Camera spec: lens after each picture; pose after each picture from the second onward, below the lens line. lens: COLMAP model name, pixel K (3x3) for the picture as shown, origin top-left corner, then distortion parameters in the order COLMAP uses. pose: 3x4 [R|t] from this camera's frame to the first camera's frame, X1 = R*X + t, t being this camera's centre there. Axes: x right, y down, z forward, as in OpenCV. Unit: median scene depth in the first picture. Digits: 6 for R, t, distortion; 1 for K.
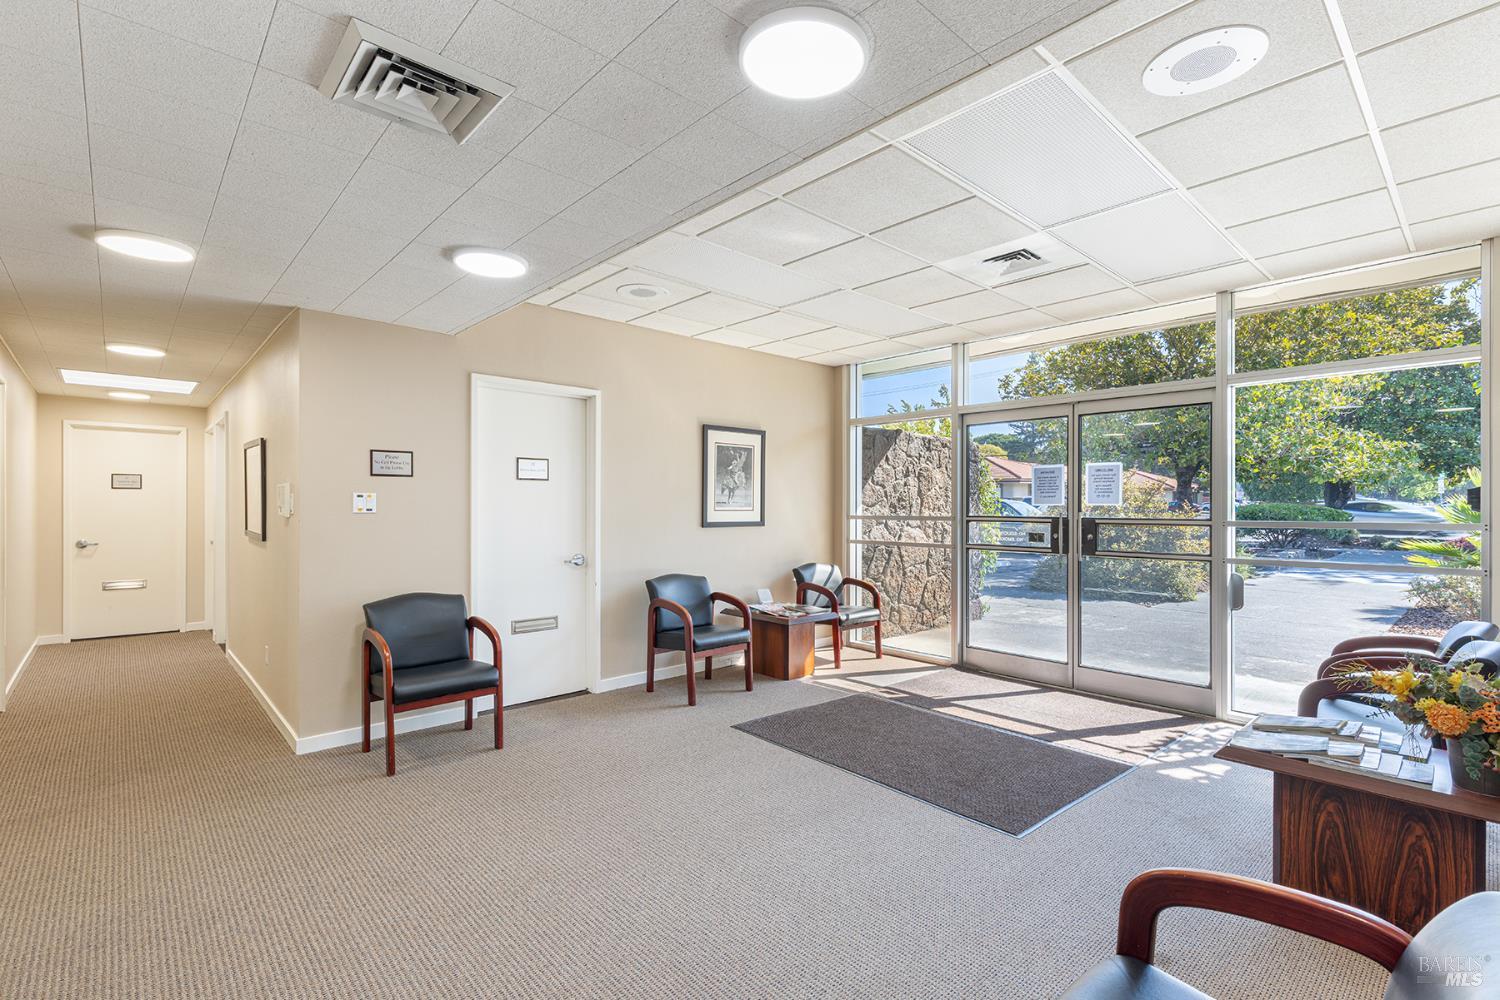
lens RADIAL K [[681.6, 0, 750.5], [0, 681.6, 505.1], [0, 0, 1]] dist [-0.004094, -0.000538]
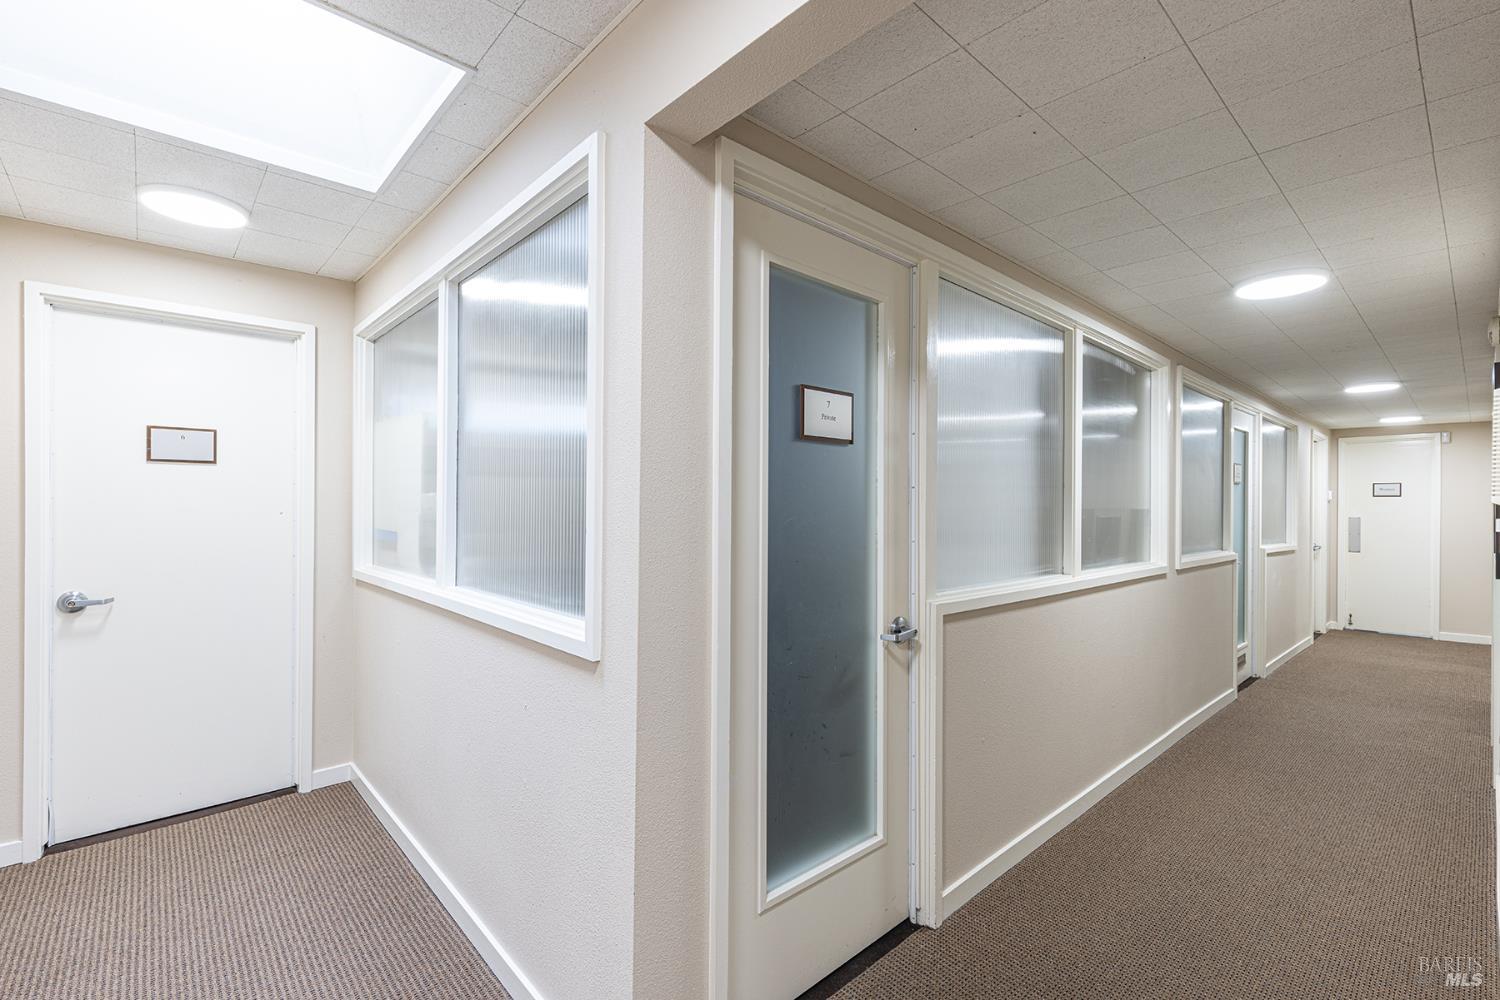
lens RADIAL K [[681.6, 0, 750.2], [0, 681.6, 503.9], [0, 0, 1]] dist [-0.004094, -0.000538]
pose [[0.999934, 0.001845, -0.011337, -0.565068], [-0.001801, 0.999991, 0.003916, -0.001576], [0.011344, -0.003895, 0.999928, 0.586914]]
